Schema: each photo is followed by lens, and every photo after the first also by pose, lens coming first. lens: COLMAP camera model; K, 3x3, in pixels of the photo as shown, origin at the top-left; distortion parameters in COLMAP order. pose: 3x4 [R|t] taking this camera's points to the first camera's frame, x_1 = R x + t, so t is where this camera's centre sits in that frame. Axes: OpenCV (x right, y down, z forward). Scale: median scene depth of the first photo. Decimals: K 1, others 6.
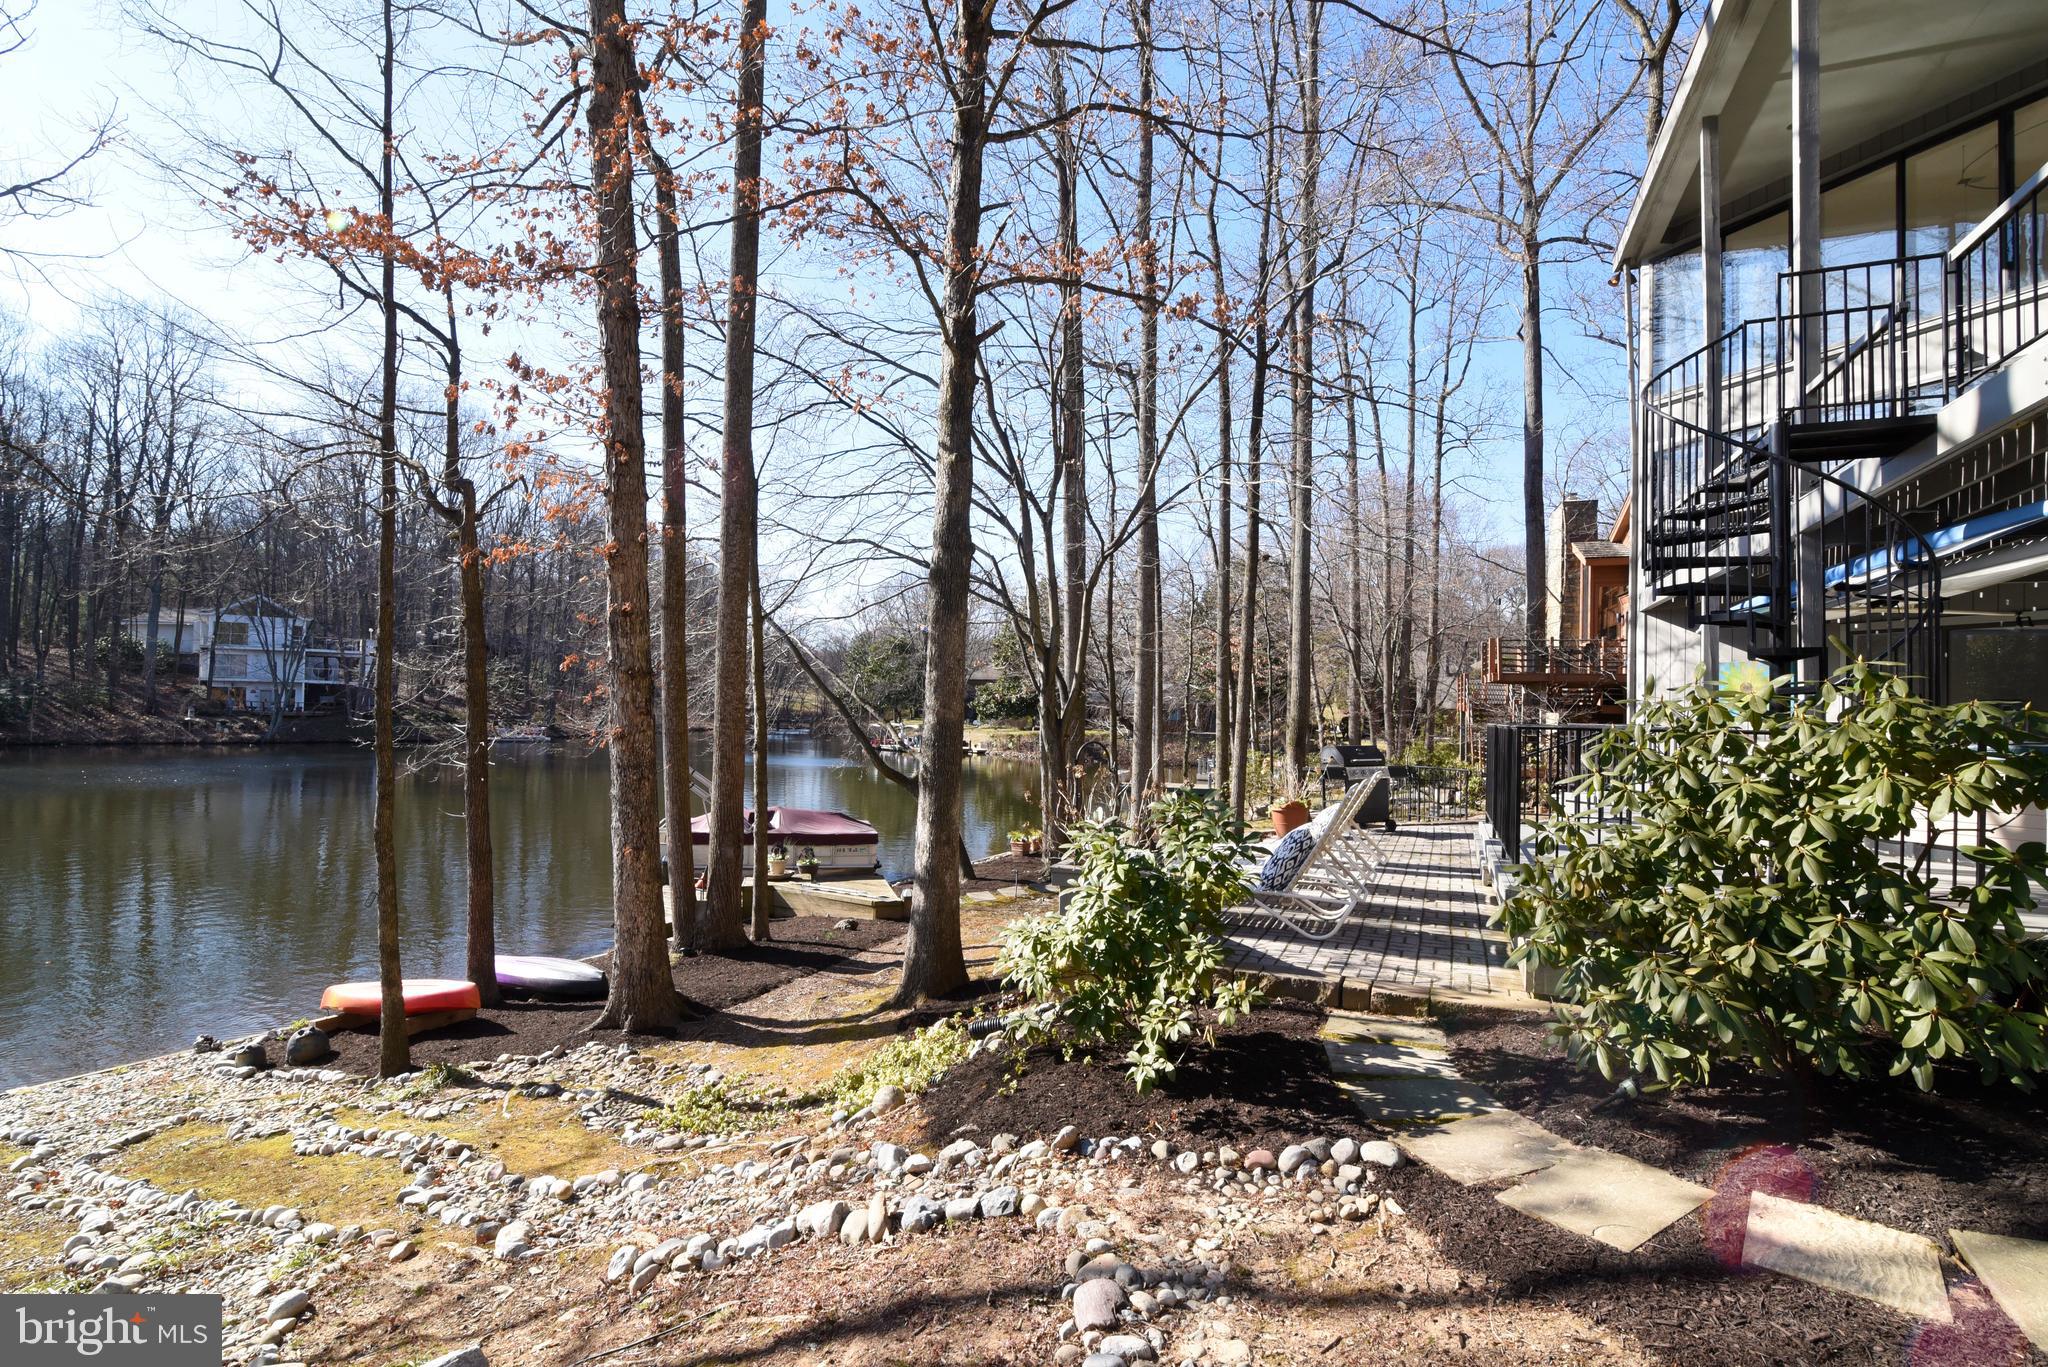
lens RADIAL K [[933.1, 0, 1018.7], [0, 933.1, 694.4], [0, 0, 1]] dist [-0.016290, 0.000029]
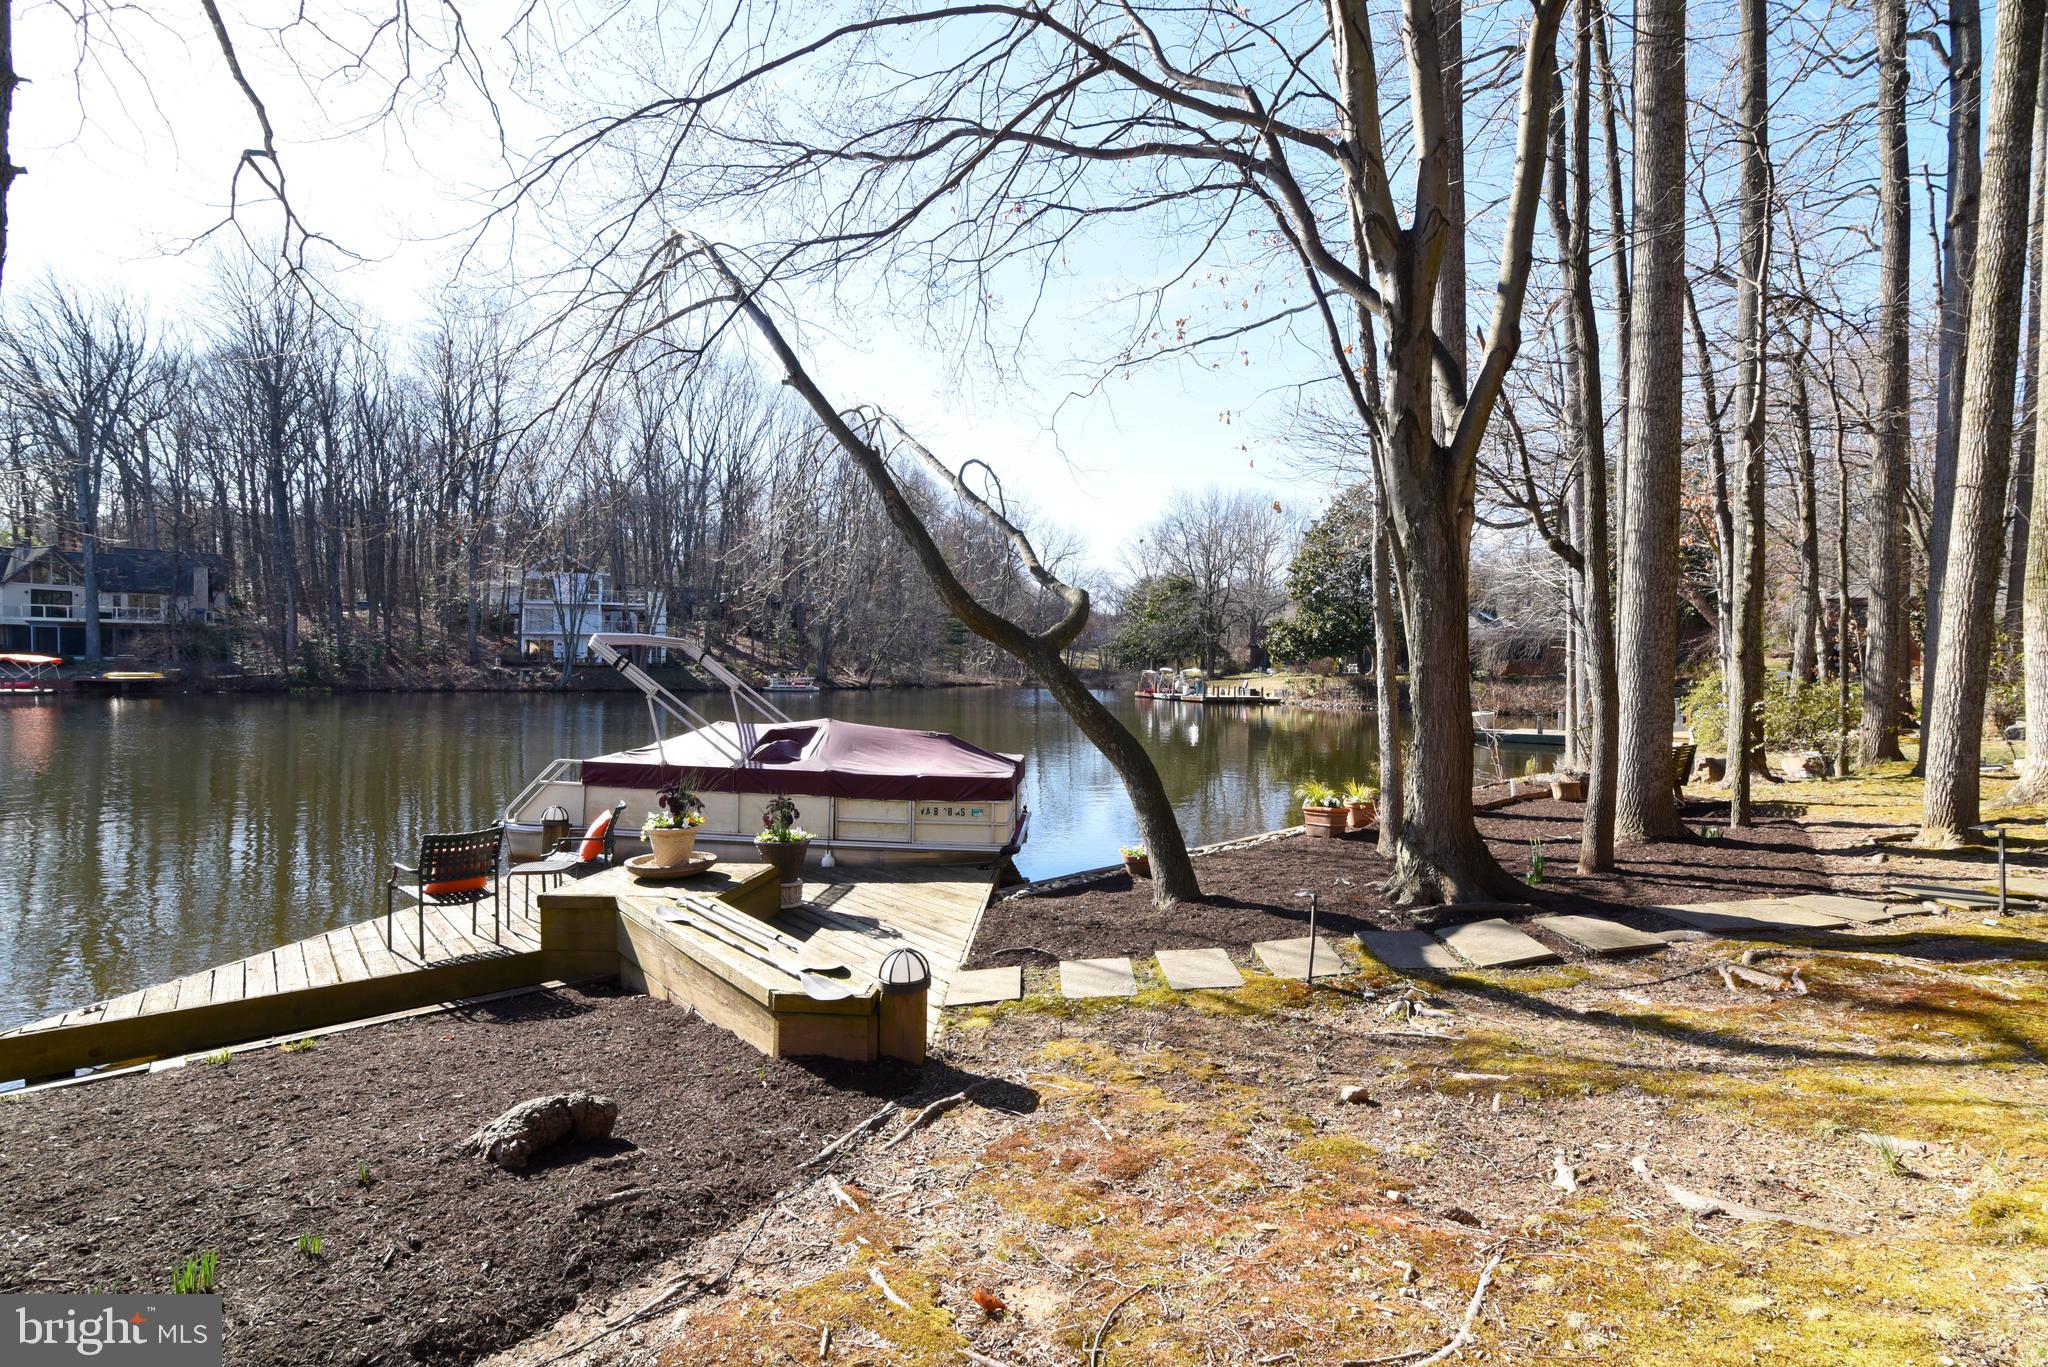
lens RADIAL K [[933.1, 0, 1018.7], [0, 933.1, 694.4], [0, 0, 1]] dist [-0.016290, 0.000029]
pose [[0.950648, -0.001443, -0.310269, 0.000635], [0.012639, 0.999339, 0.034078, 0.083017], [0.310015, -0.036317, 0.950038, 0.504376]]
